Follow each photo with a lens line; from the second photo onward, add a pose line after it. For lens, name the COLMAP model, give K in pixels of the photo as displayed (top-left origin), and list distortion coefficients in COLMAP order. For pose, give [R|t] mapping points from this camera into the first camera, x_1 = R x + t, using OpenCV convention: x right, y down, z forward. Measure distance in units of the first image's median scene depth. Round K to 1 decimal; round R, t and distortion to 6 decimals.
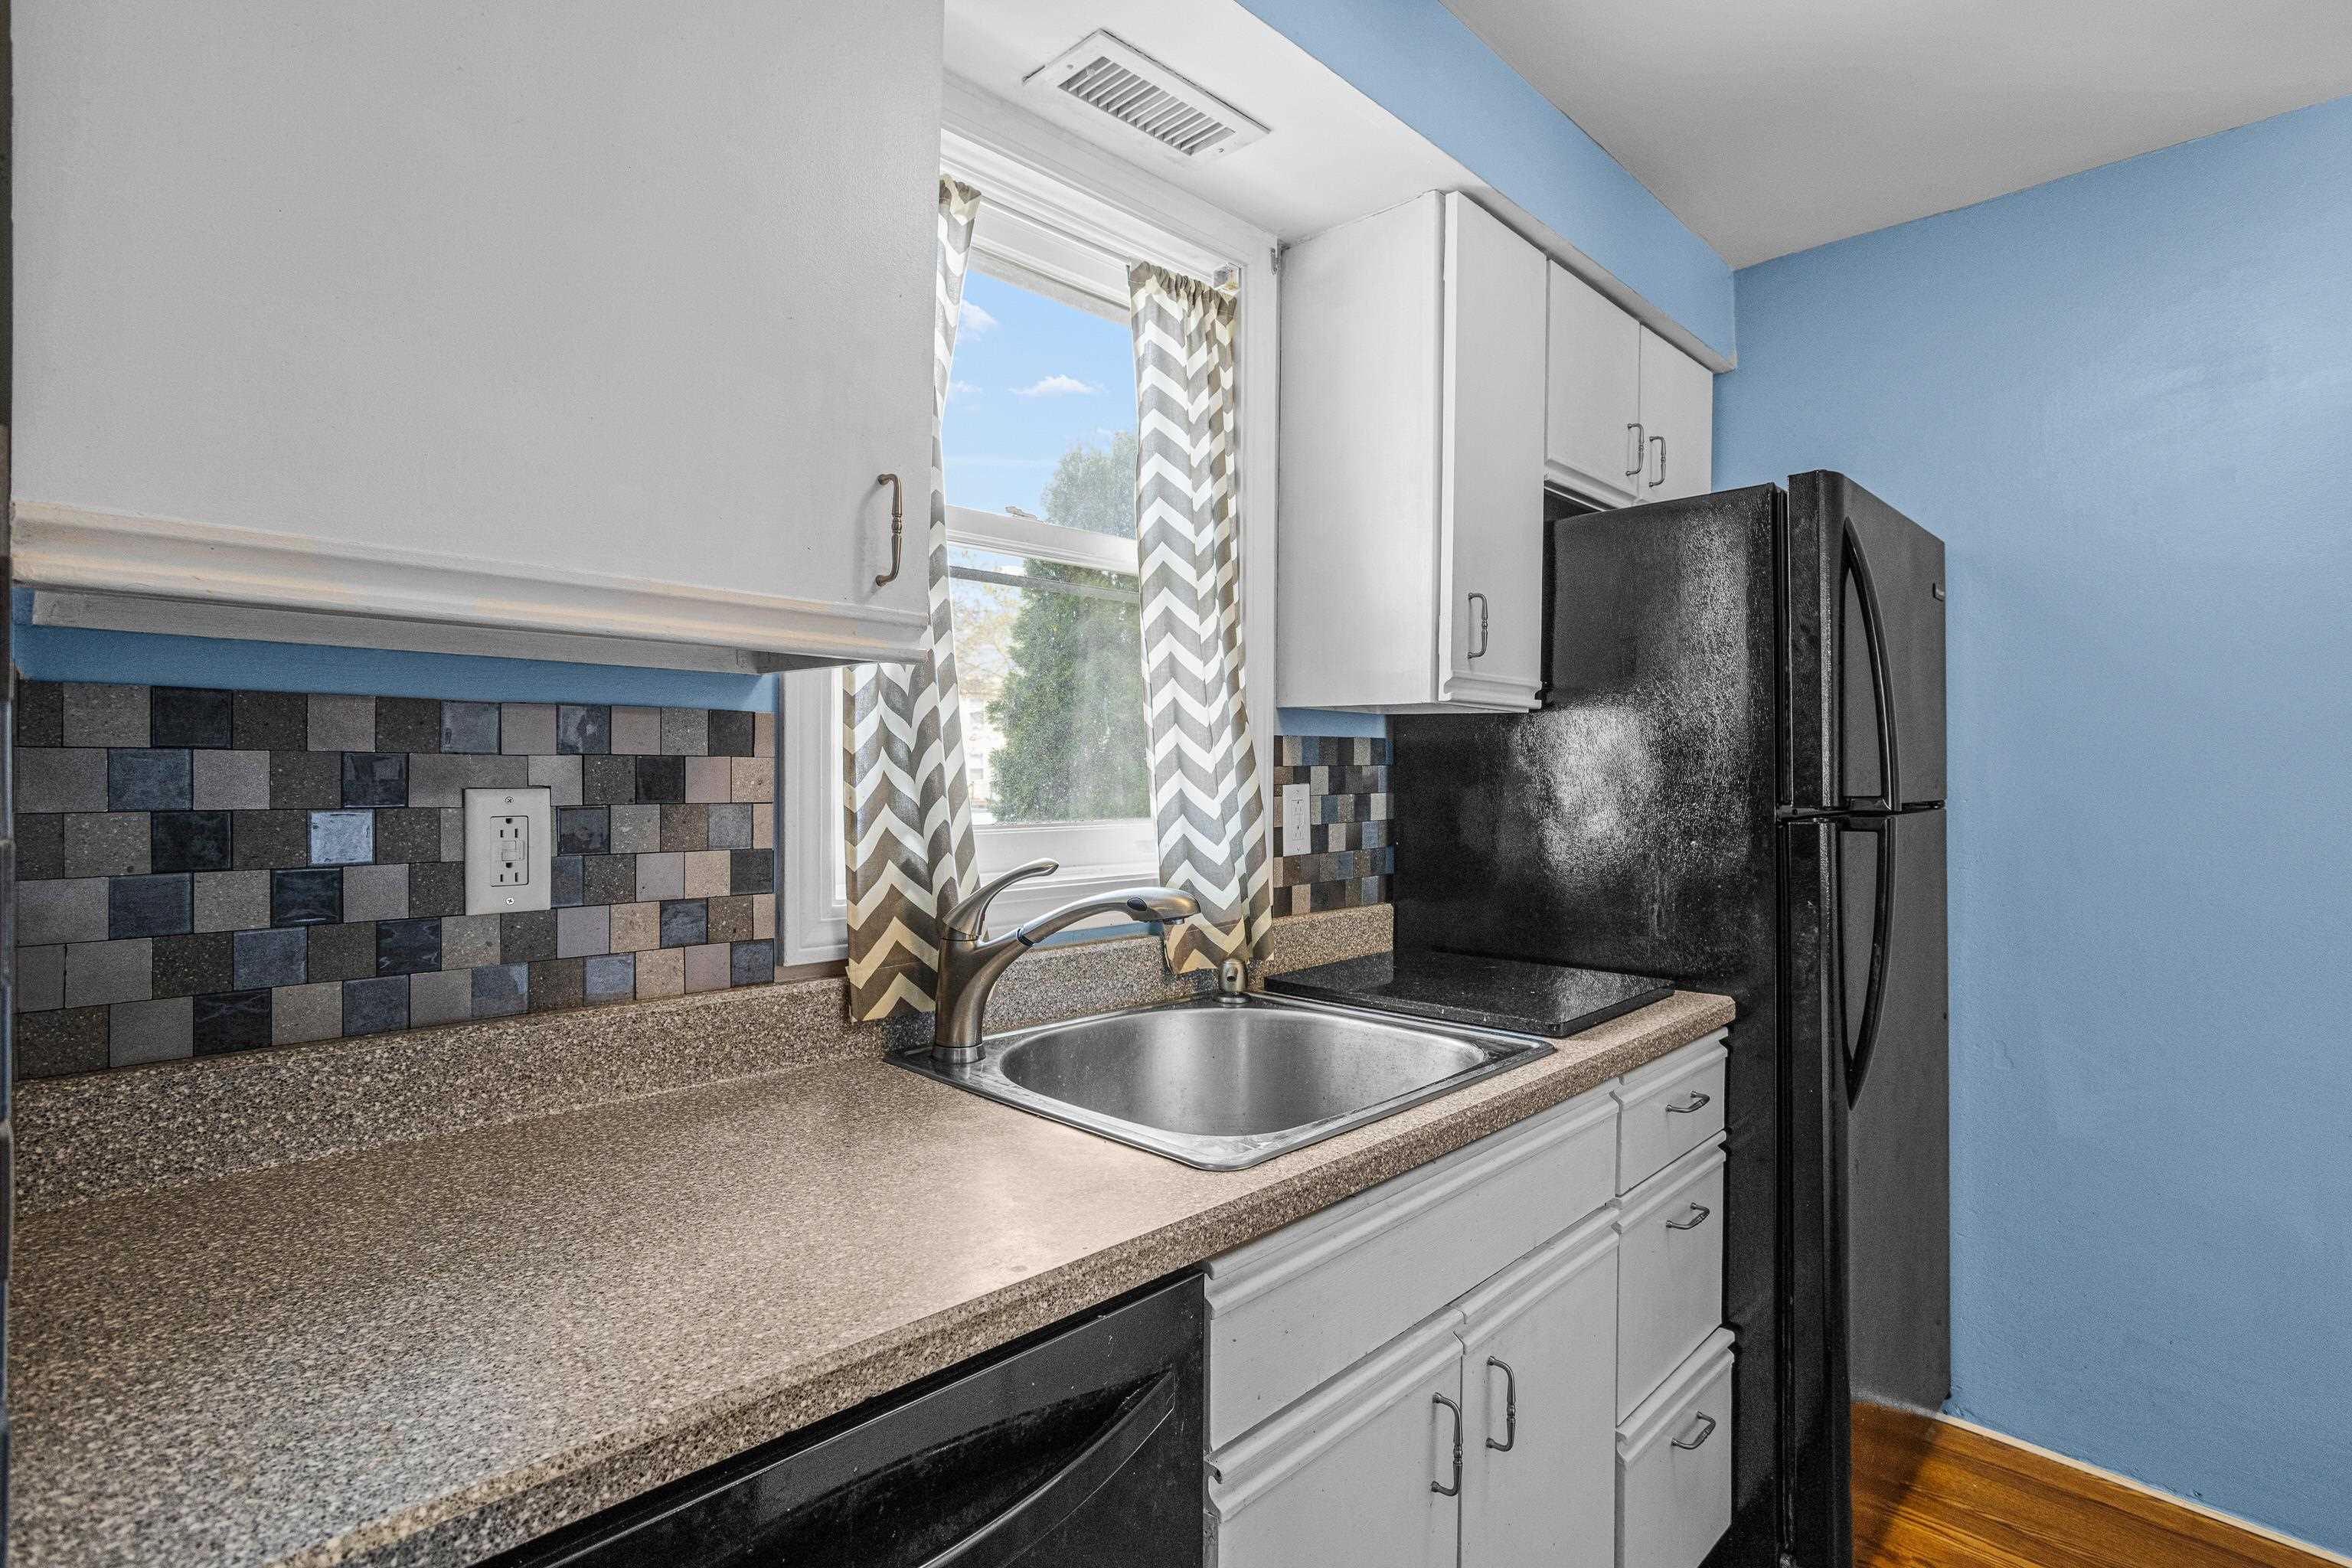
lens RADIAL K [[1146.1, 0, 1176.8], [0, 1146.1, 769.5], [0, 0, 1]] dist [-0.000088, 0.008489]
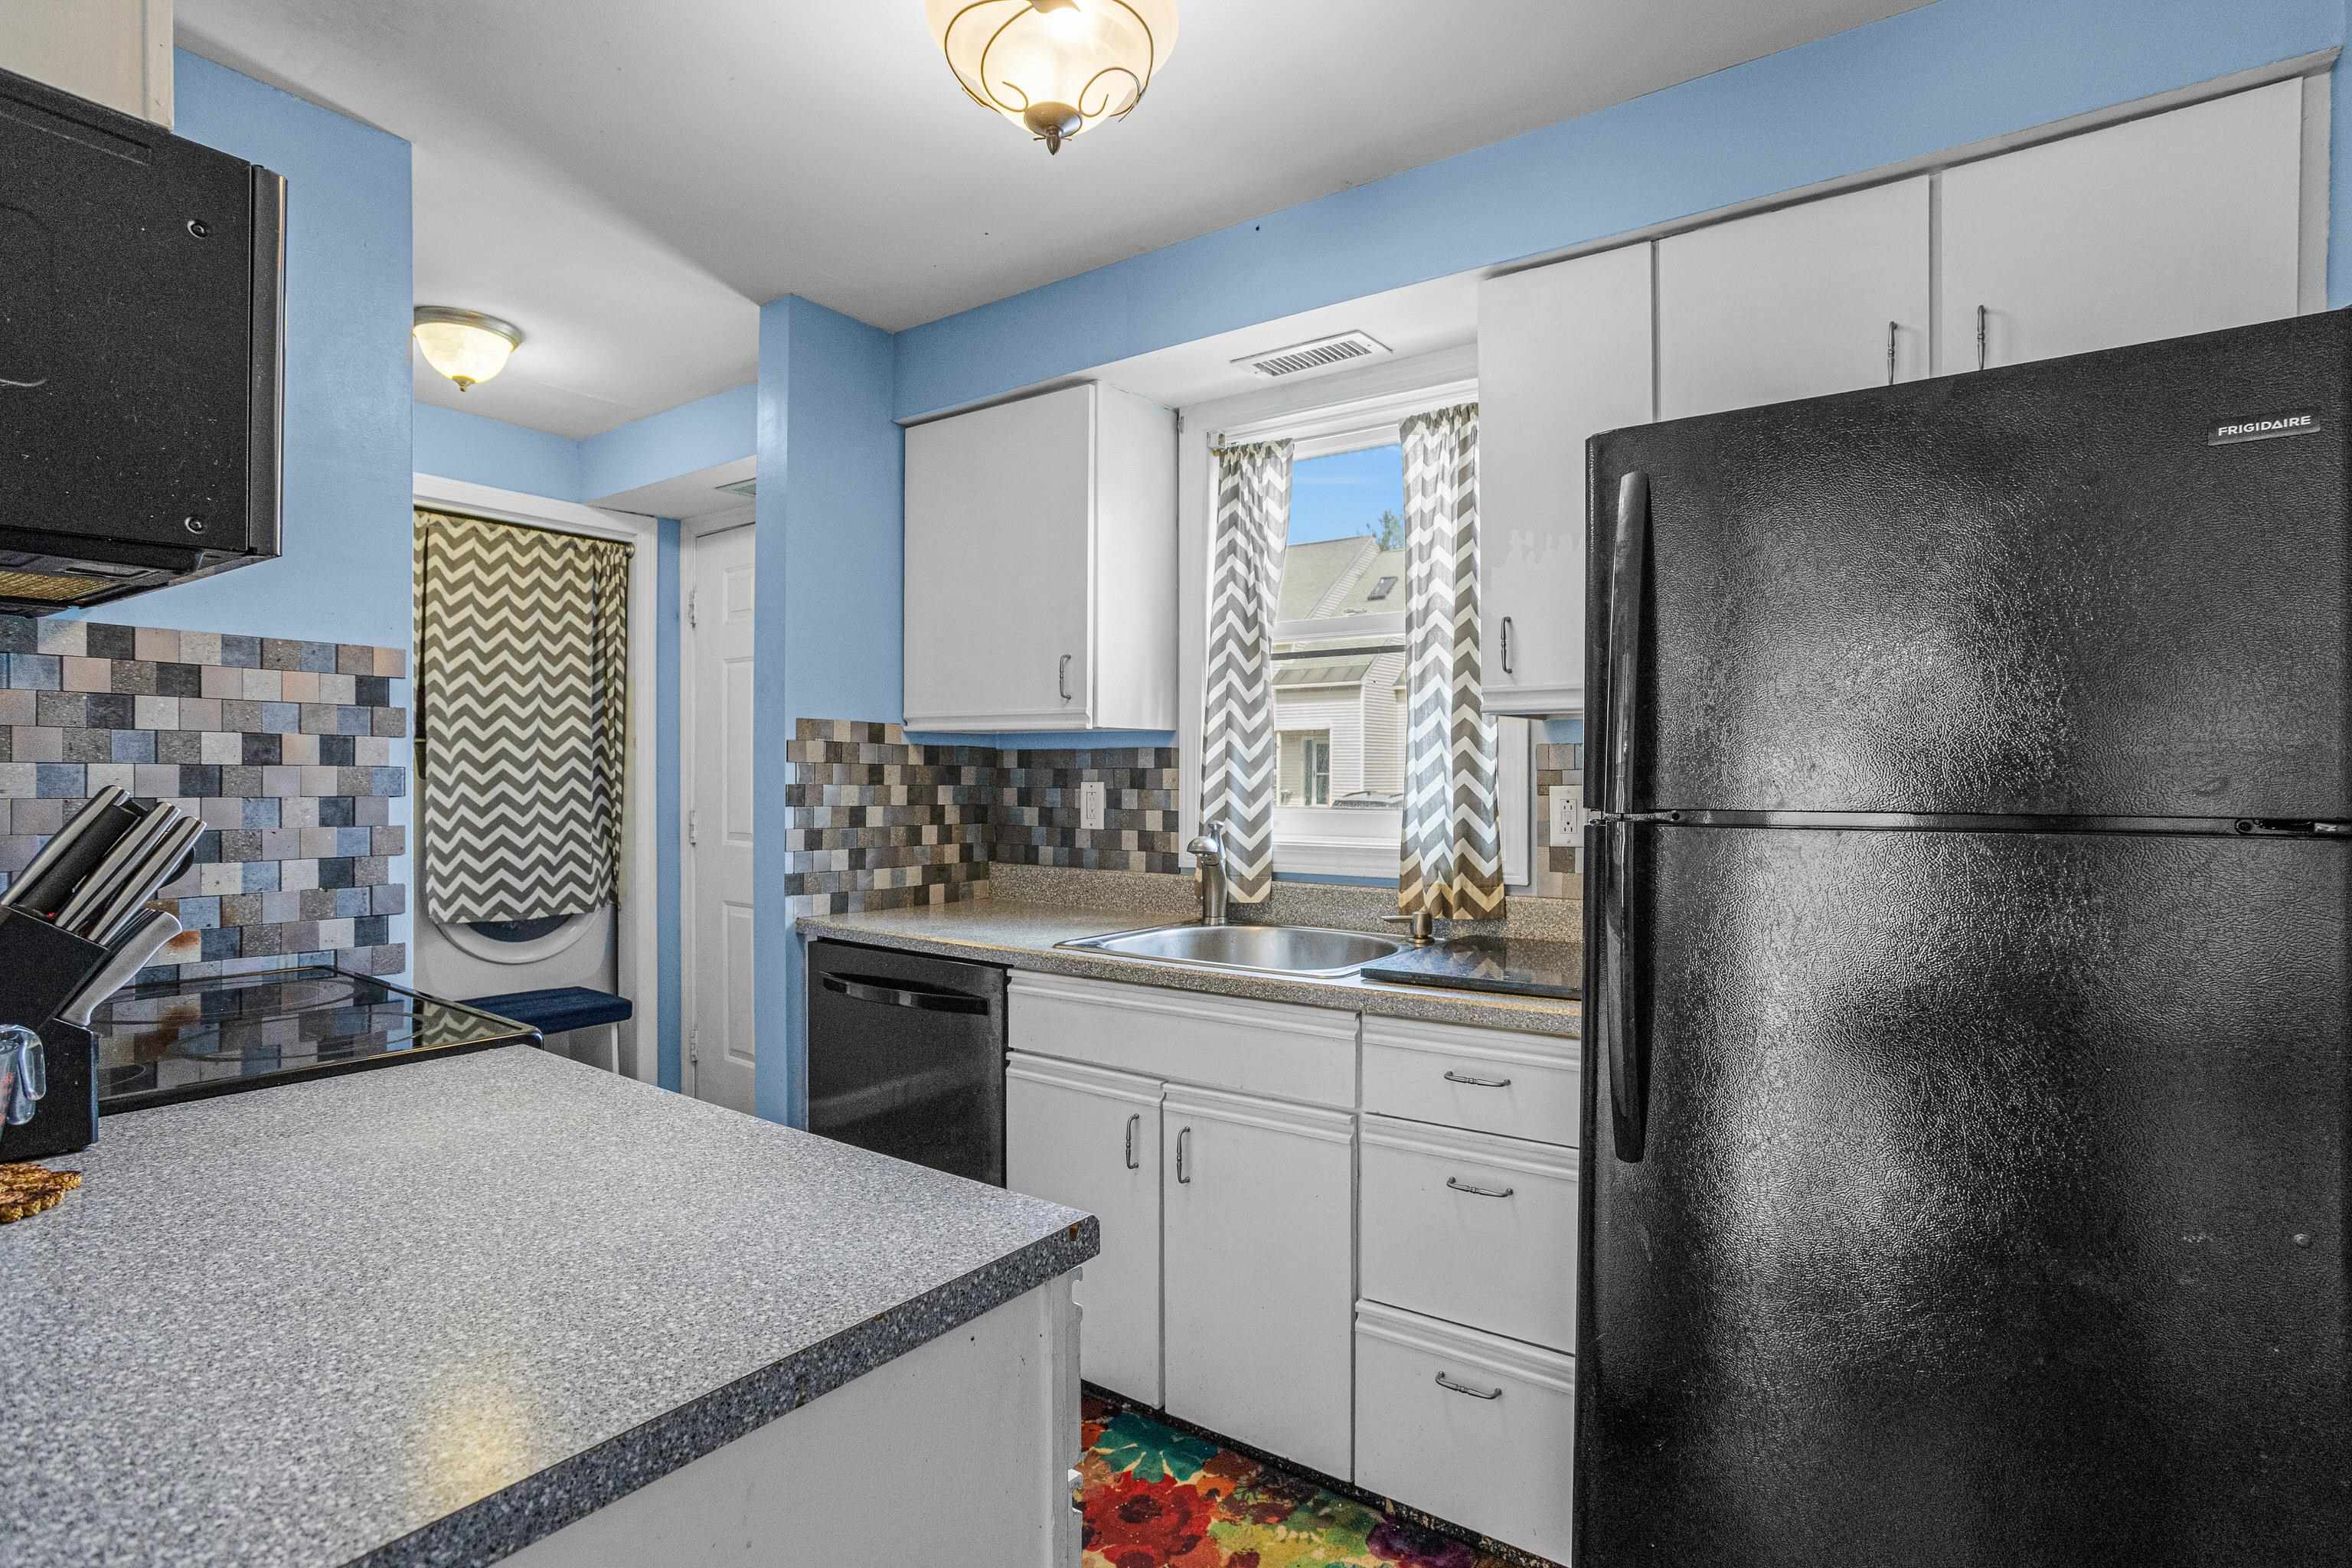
lens RADIAL K [[1146.1, 0, 1180.7], [0, 1146.1, 782.6], [0, 0, 1]] dist [-0.000088, 0.008489]
pose [[0.173907, -0.002562, -0.984759, 1.861494], [-0.016317, 0.999852, -0.005482, 0.029419], [0.984627, 0.017022, 0.173839, 0.687118]]
